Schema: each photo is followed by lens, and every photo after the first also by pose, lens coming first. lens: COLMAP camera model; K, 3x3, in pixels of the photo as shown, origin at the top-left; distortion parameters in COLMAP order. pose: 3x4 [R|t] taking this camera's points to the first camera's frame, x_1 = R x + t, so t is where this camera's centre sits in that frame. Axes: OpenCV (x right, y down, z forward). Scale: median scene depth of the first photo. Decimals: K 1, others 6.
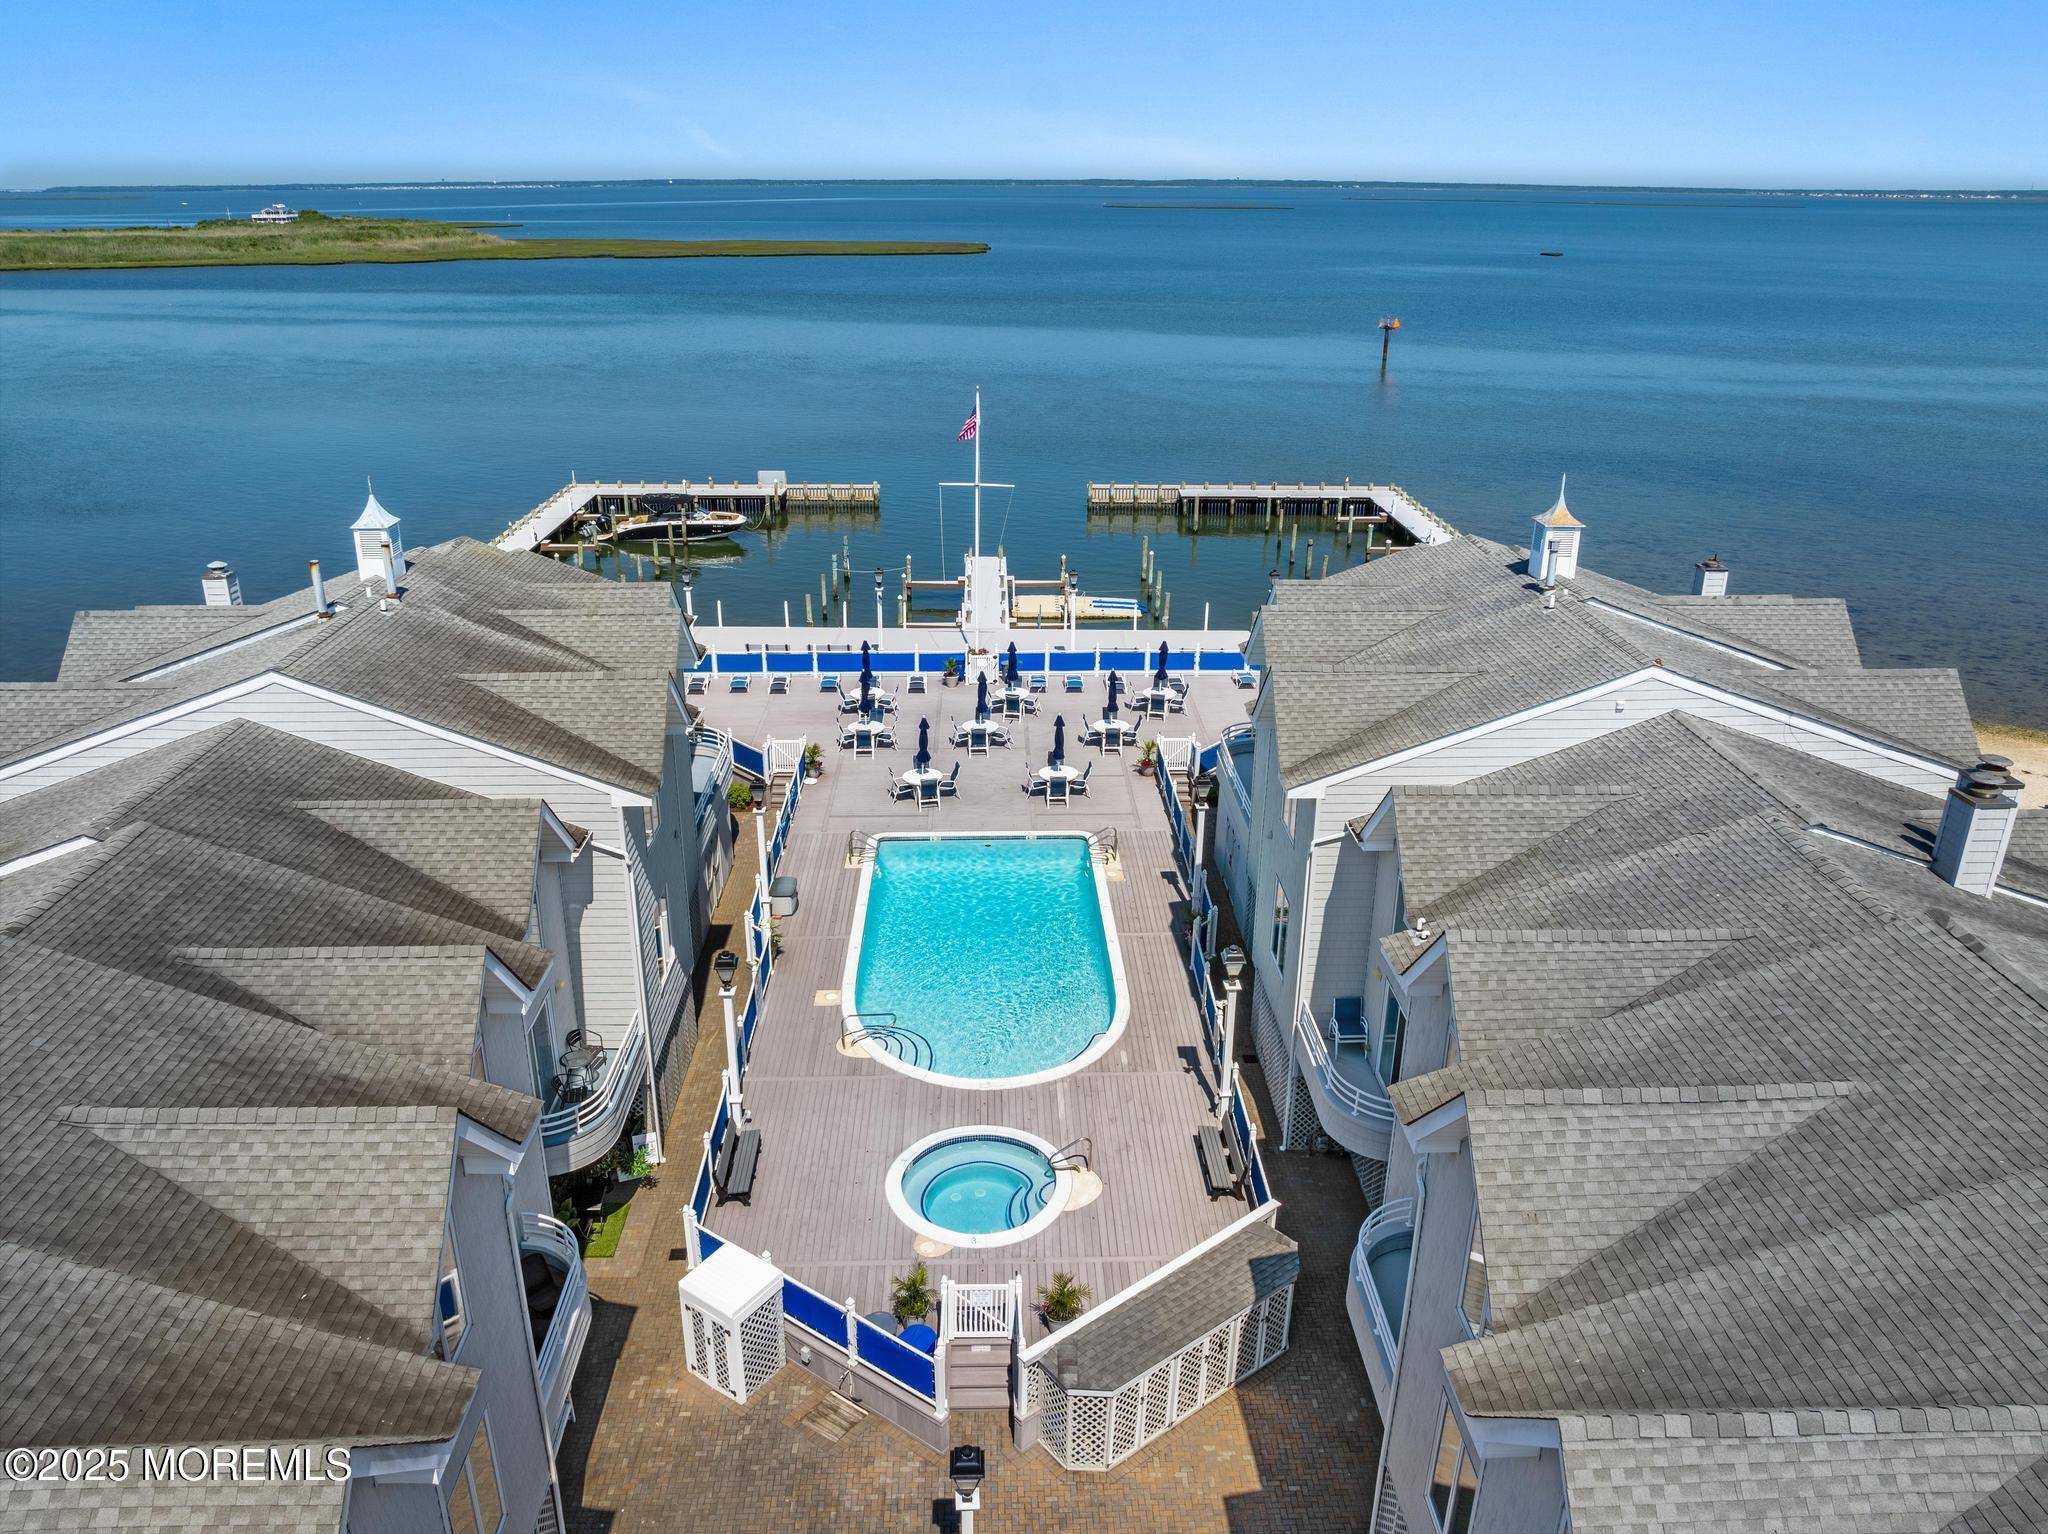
lens RADIAL K [[1446.7, 0, 1024.0], [0, 1446.7, 767.0], [0, 0, 1]] dist [-0.036548, 0.011419]
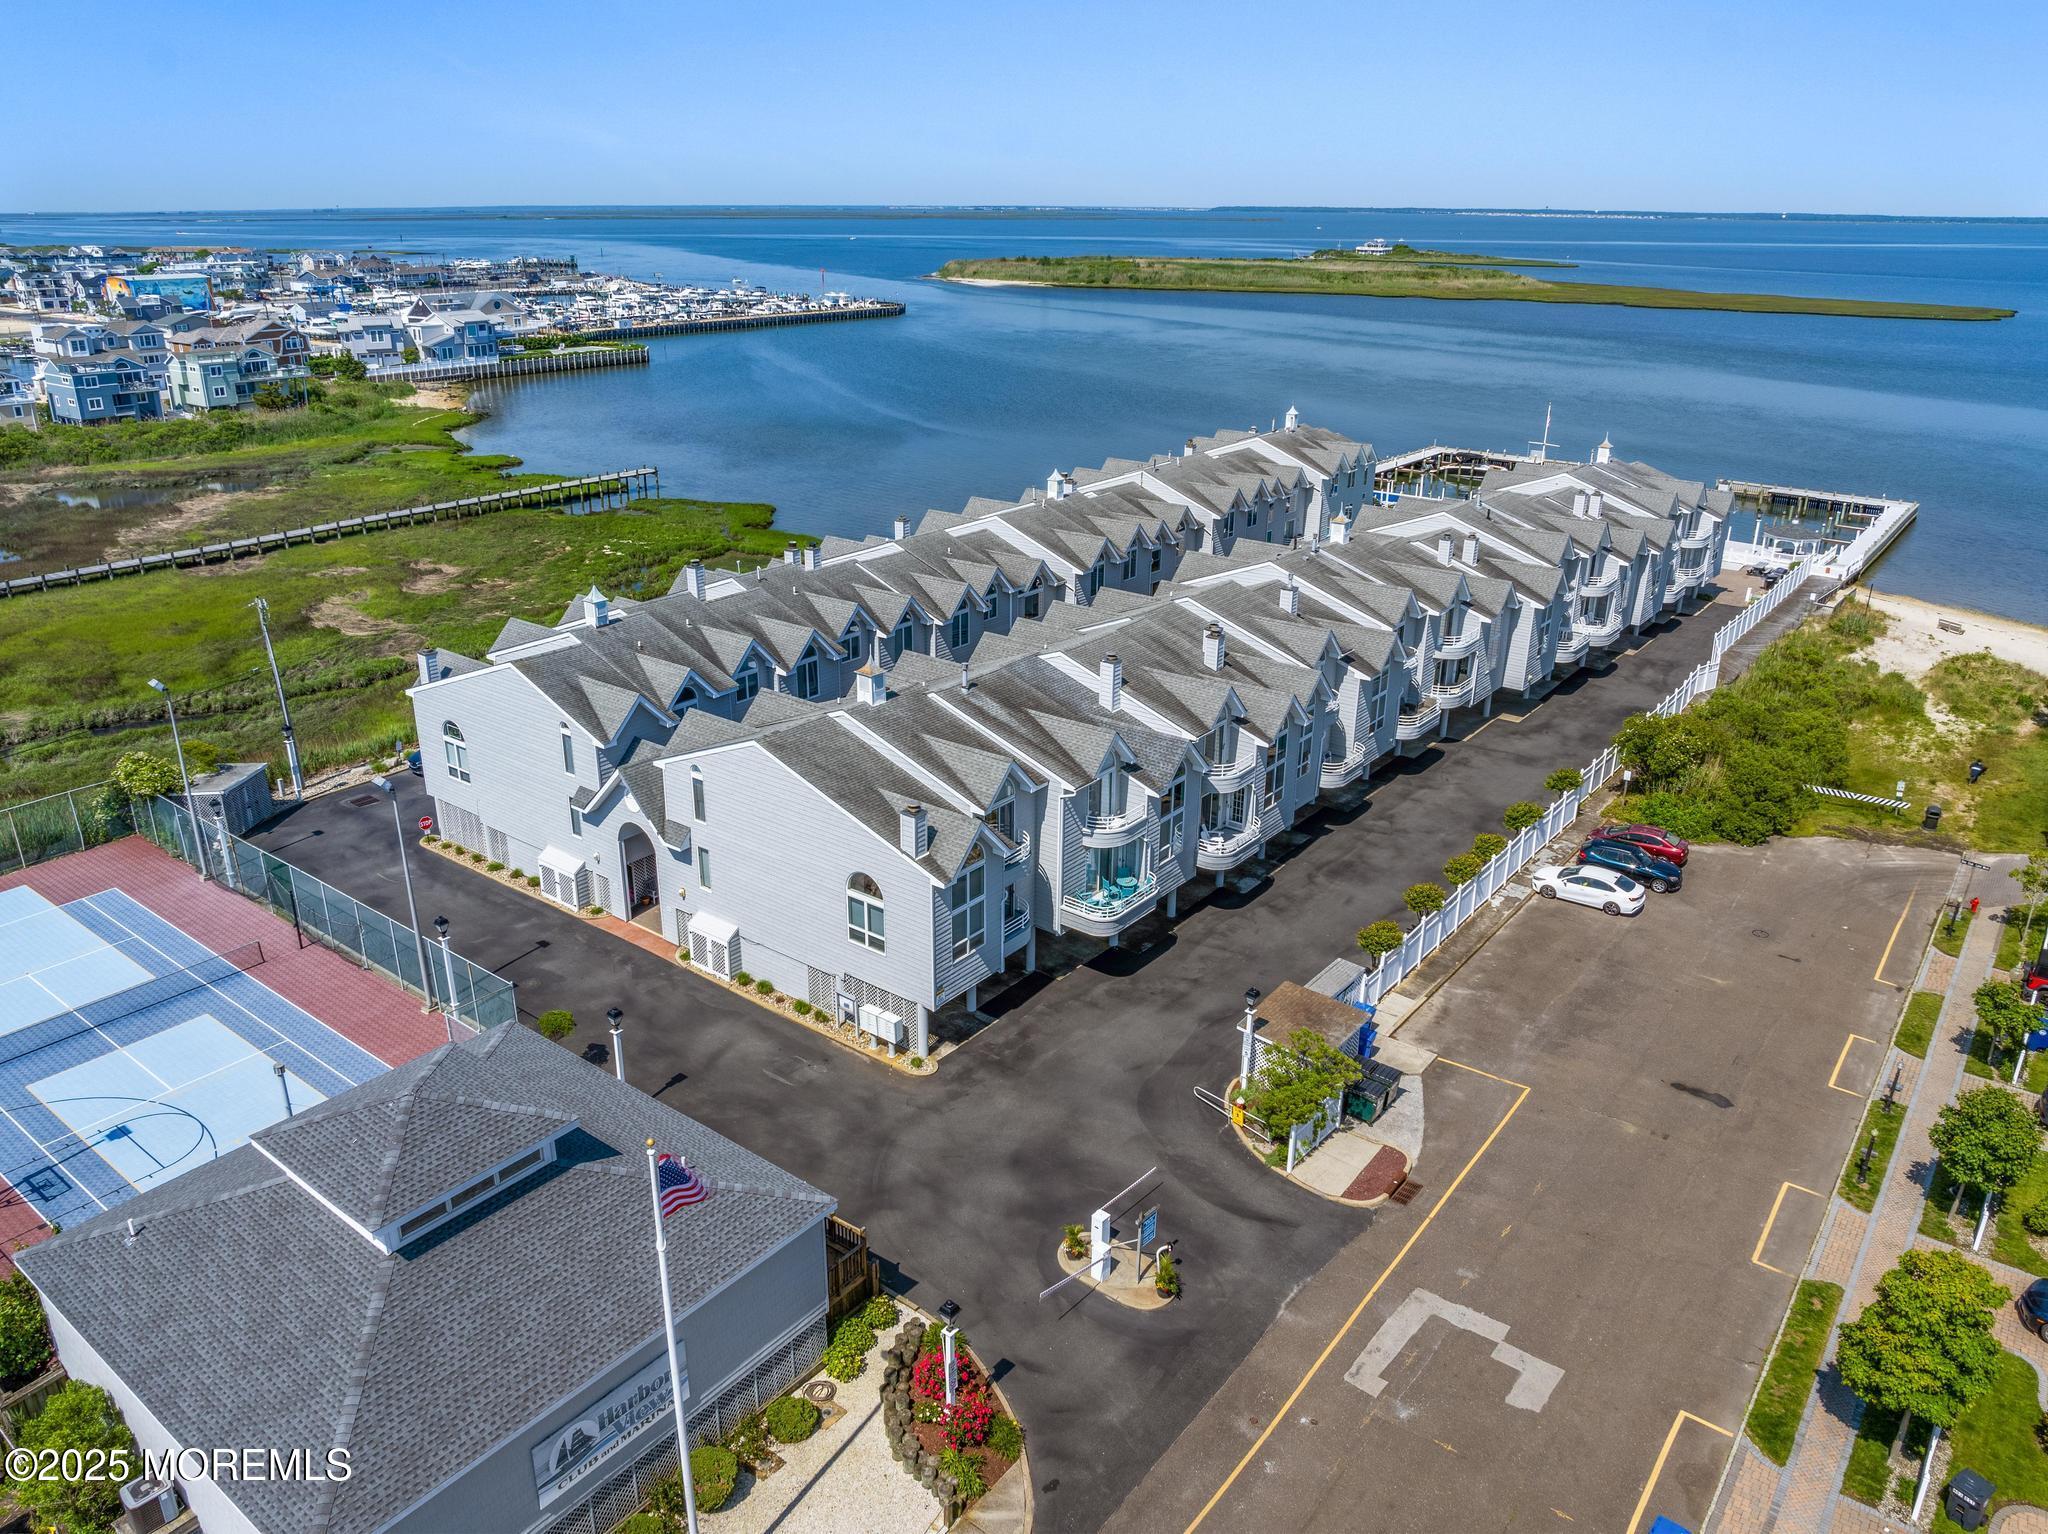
lens RADIAL K [[1446.7, 0, 1024.0], [0, 1446.7, 767.0], [0, 0, 1]] dist [-0.036548, 0.011419]
pose [[0.772333, 0.236161, -0.589686, 0.112708], [-0.245746, 0.967122, 0.065456, 0.050572], [0.585756, 0.094359, 0.804976, -0.184467]]
